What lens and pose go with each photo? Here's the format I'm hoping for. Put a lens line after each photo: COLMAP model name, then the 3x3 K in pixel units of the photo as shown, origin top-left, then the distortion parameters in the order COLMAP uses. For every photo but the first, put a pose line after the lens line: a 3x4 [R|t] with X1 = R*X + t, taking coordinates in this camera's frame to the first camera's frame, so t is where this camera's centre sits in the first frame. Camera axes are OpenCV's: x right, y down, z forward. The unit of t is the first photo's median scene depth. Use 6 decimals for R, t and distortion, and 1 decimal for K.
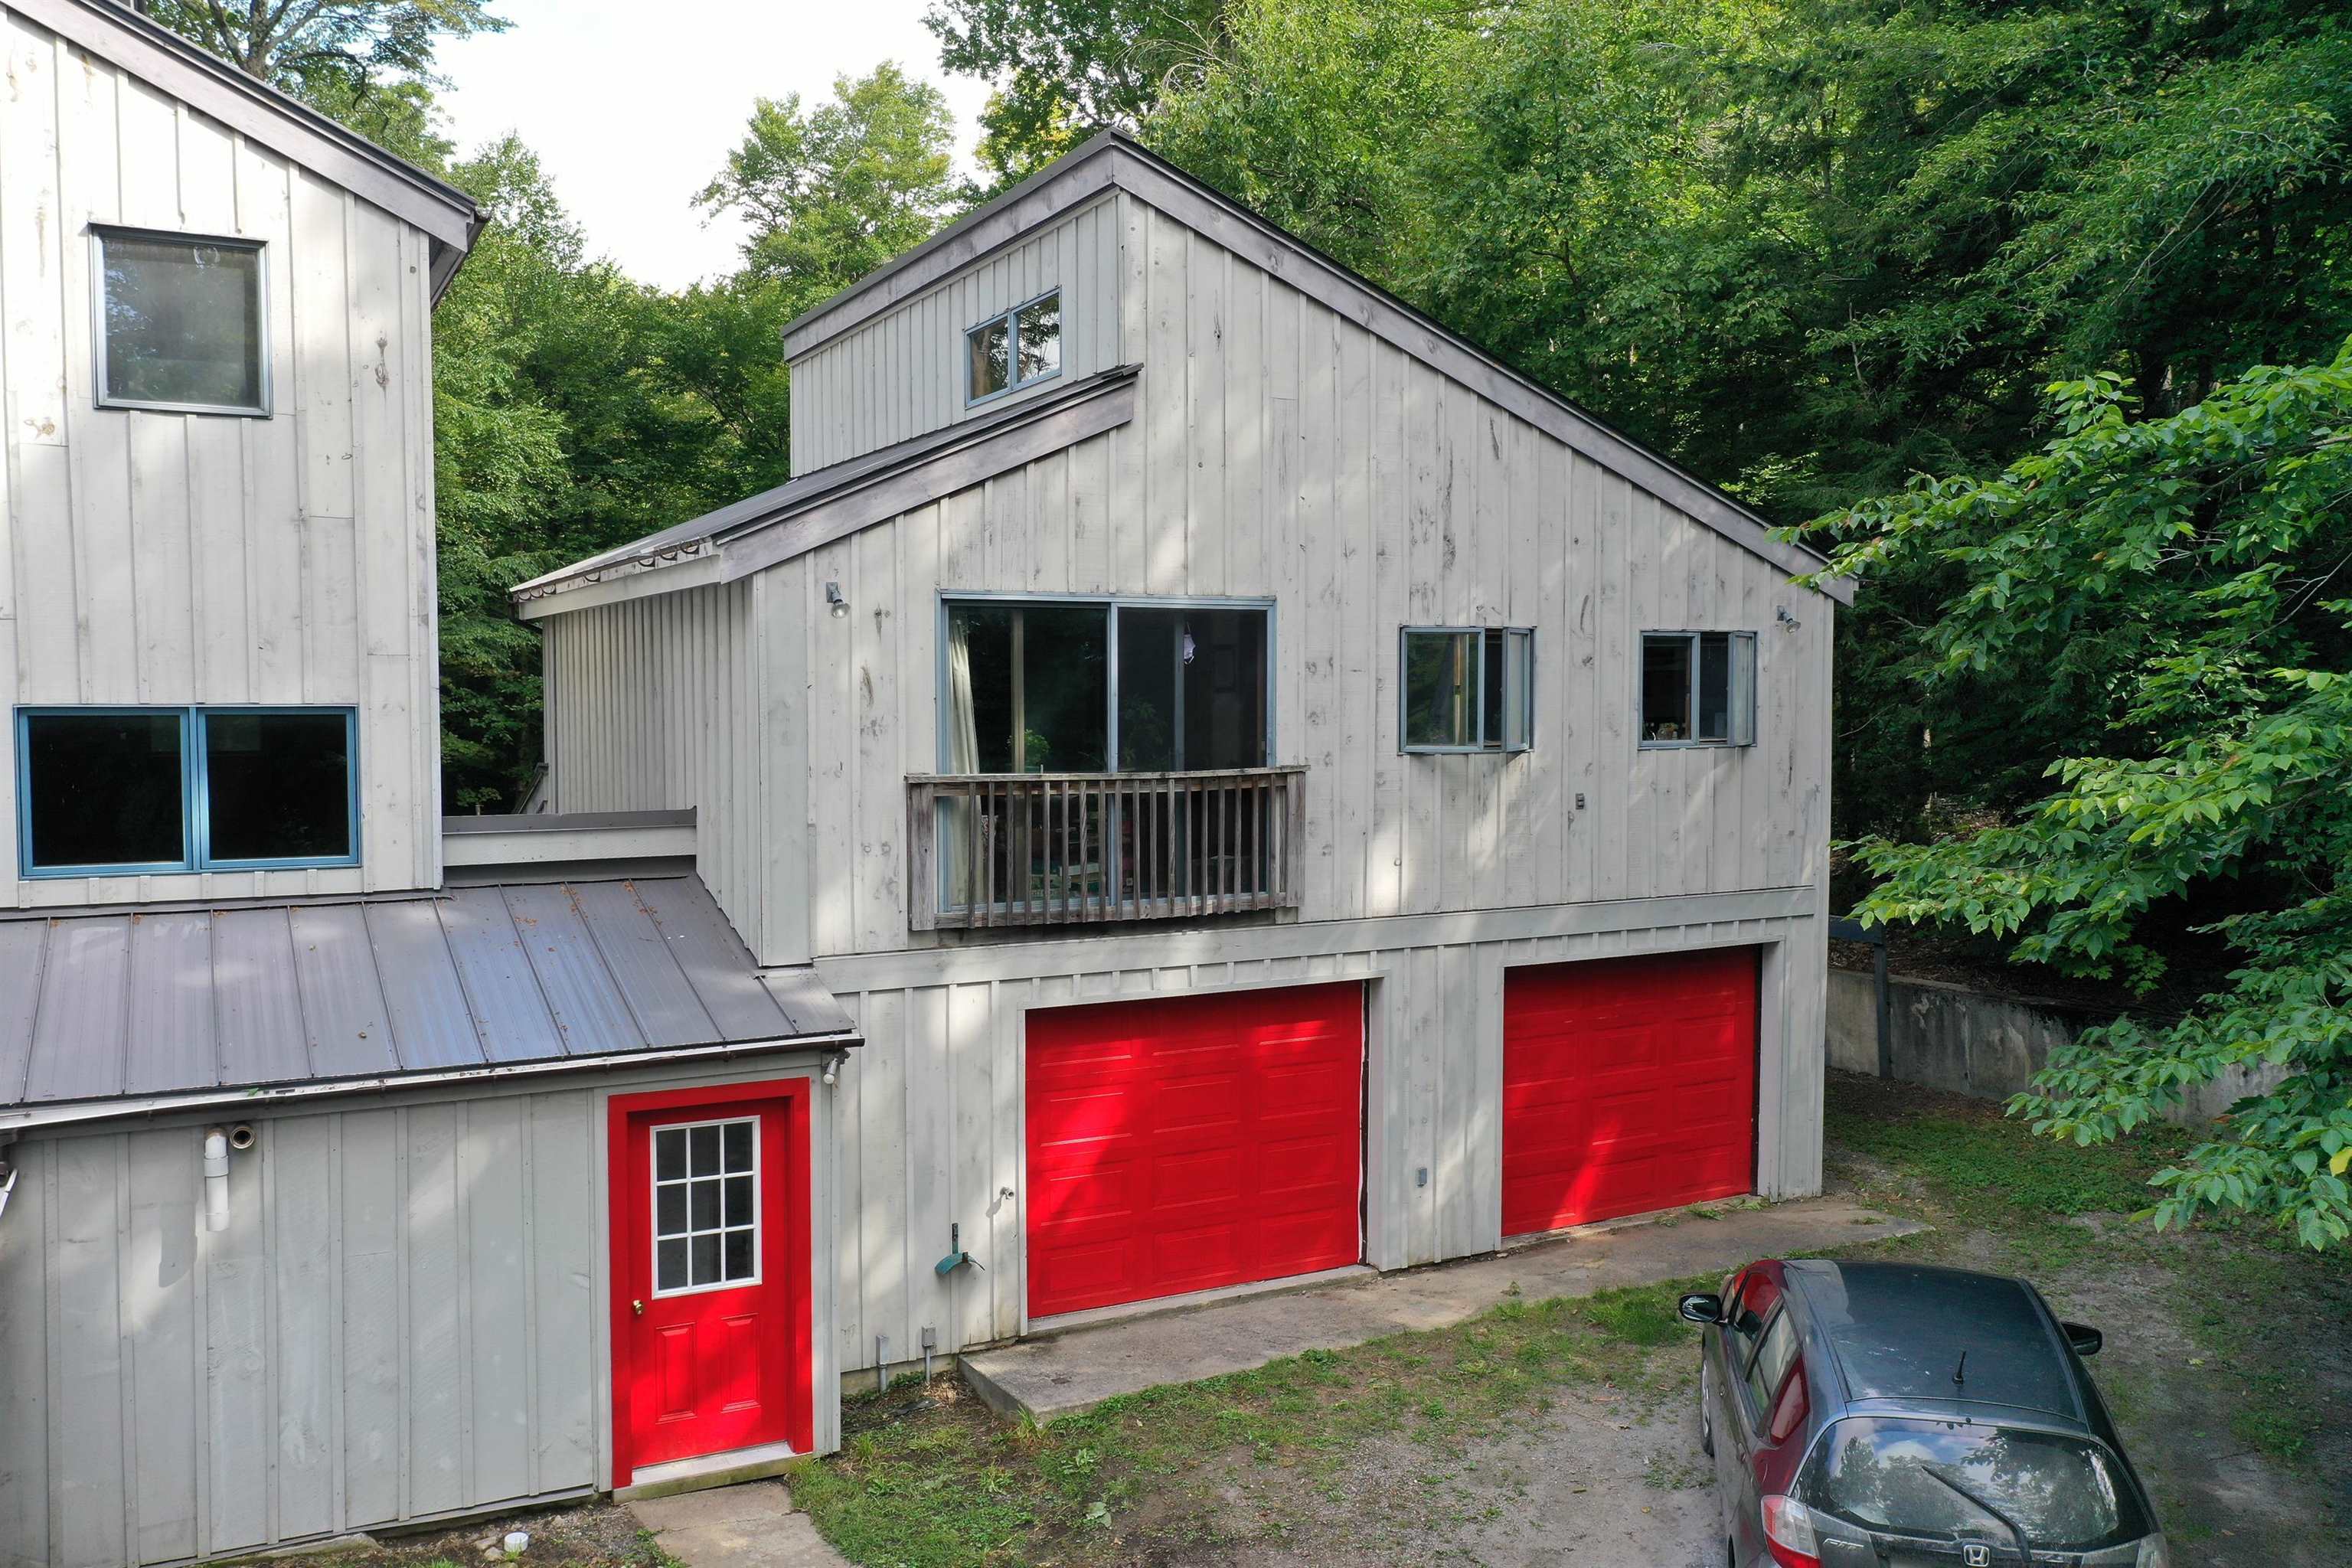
lens RADIAL K [[1856.0, 0, 1185.0], [0, 1856.0, 785.8], [0, 0, 1]] dist [-0.010949, 0.013950]
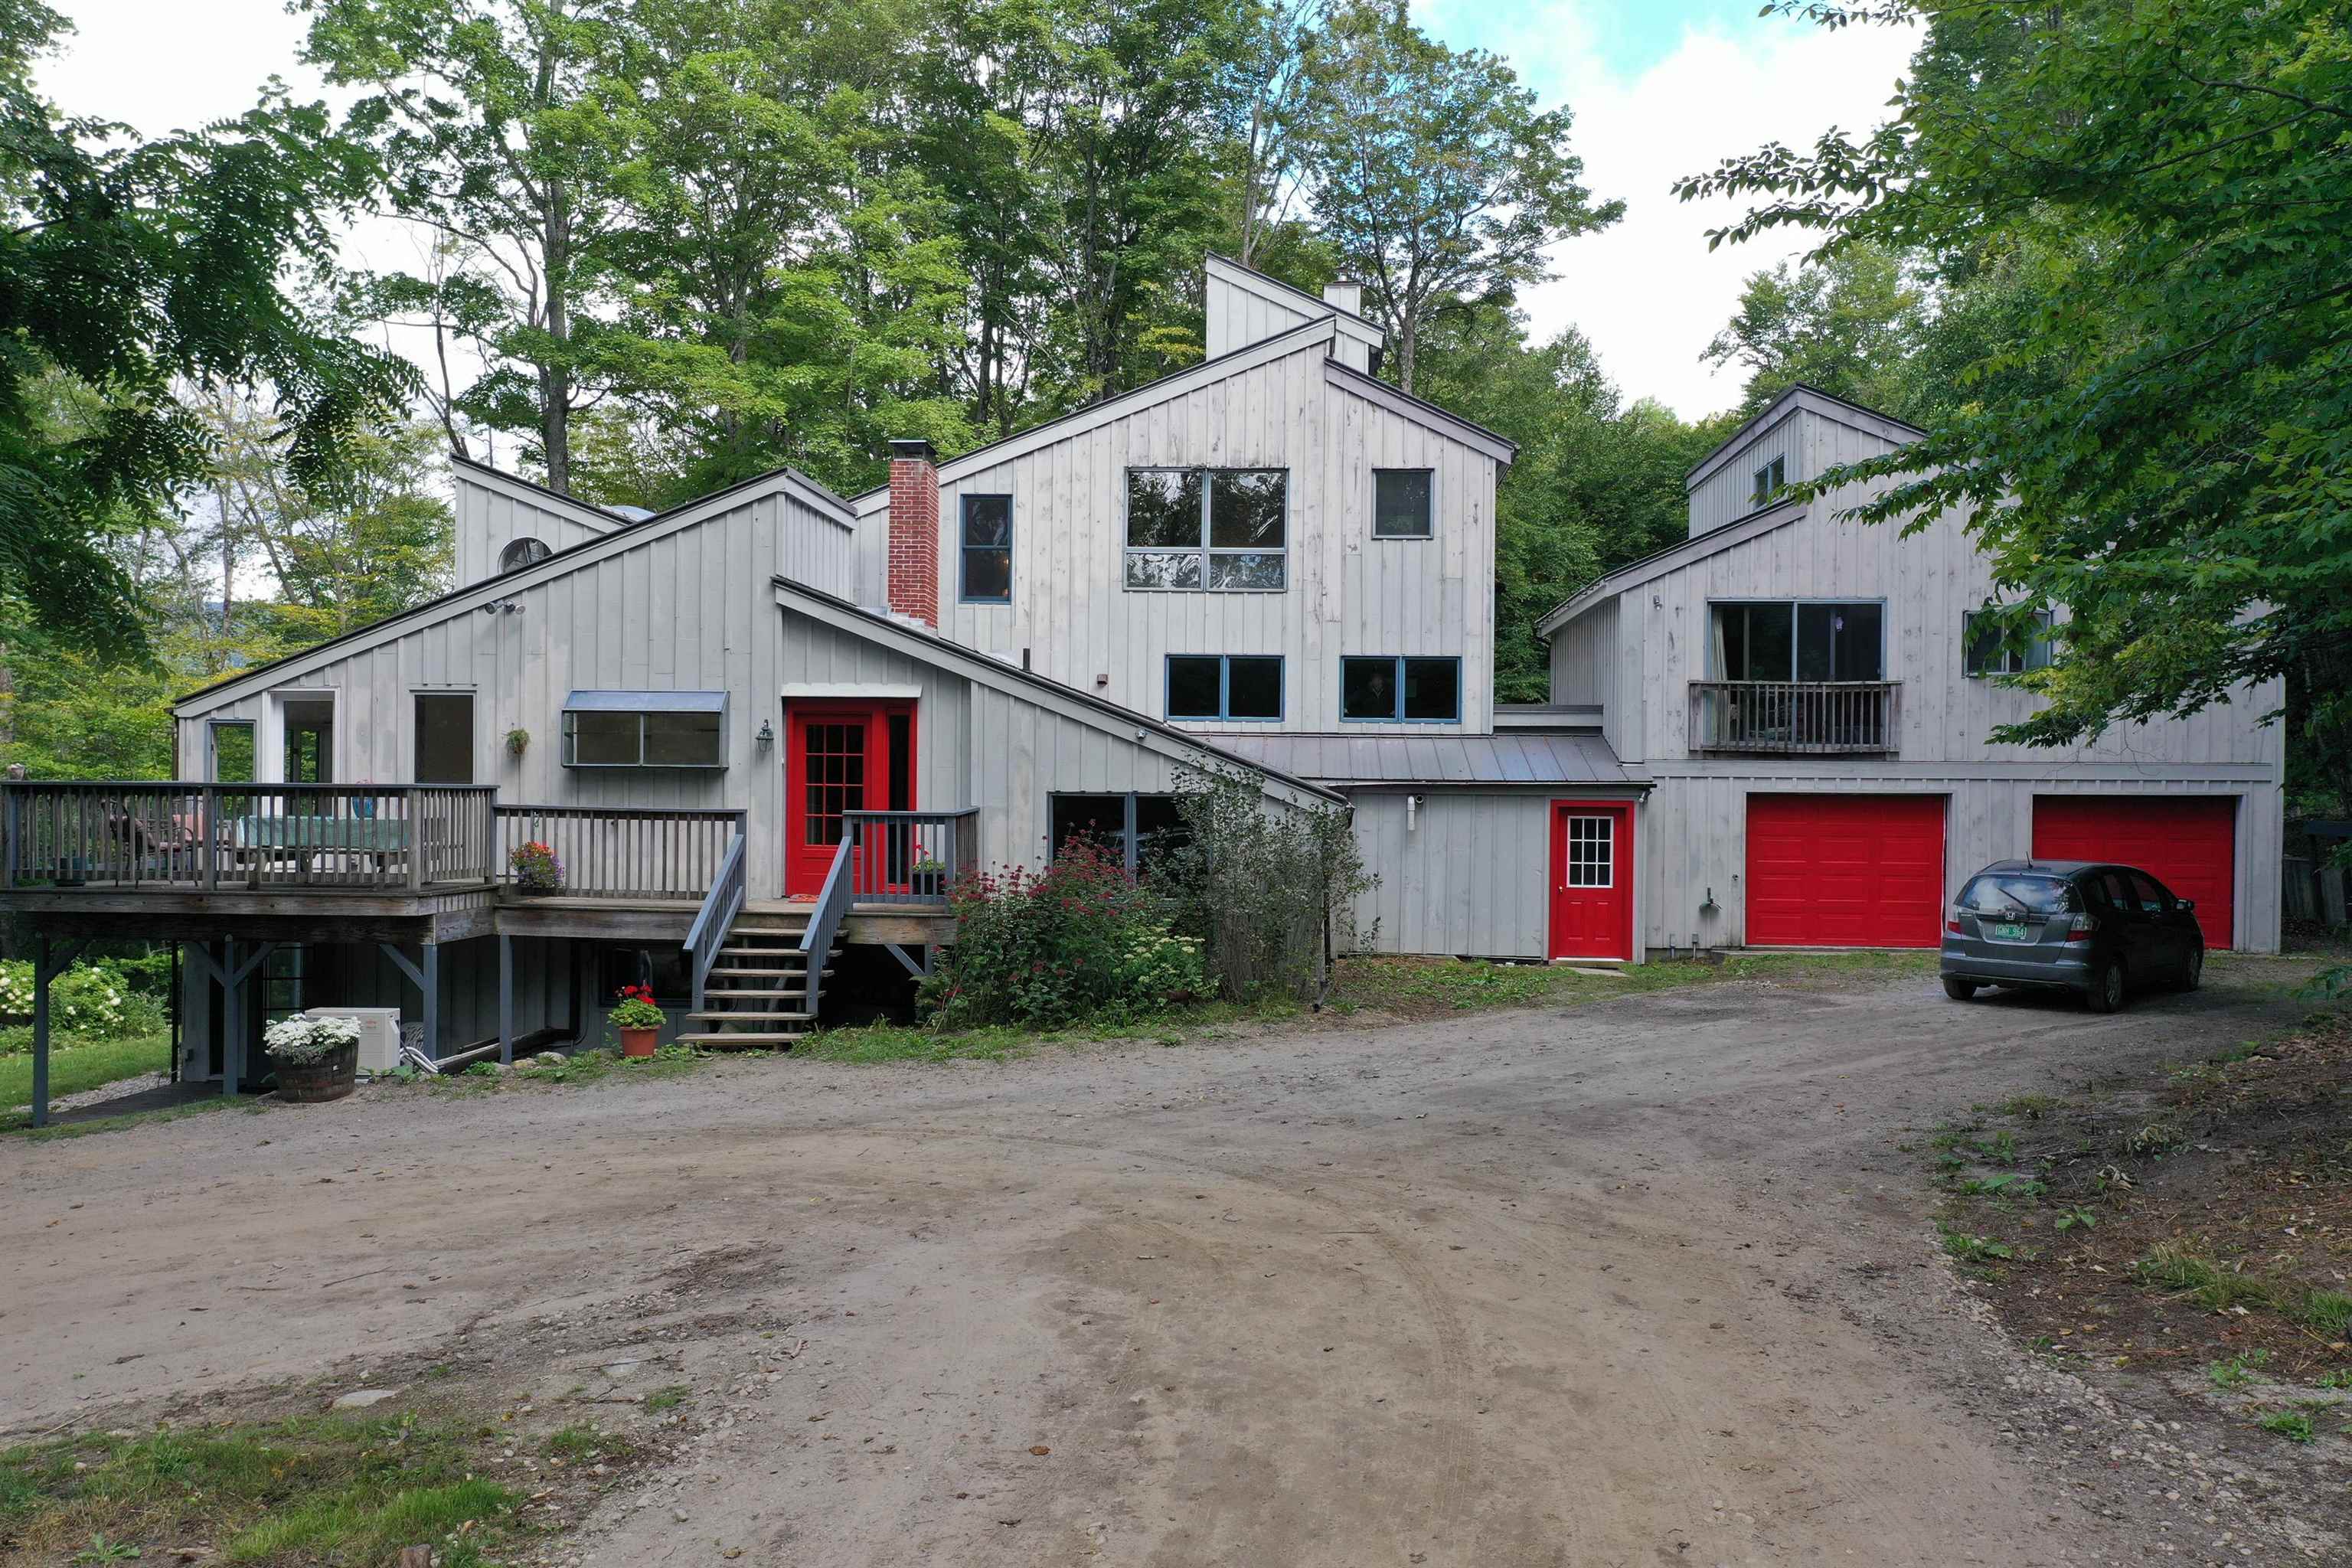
lens RADIAL K [[1856.0, 0, 1175.4], [0, 1856.0, 790.7], [0, 0, 1]] dist [-0.010949, 0.013950]
pose [[0.843904, 0.010738, -0.536387, 0.507785], [-0.037996, 0.998485, -0.039790, 0.229894], [0.535147, 0.053959, 0.843034, -1.162348]]
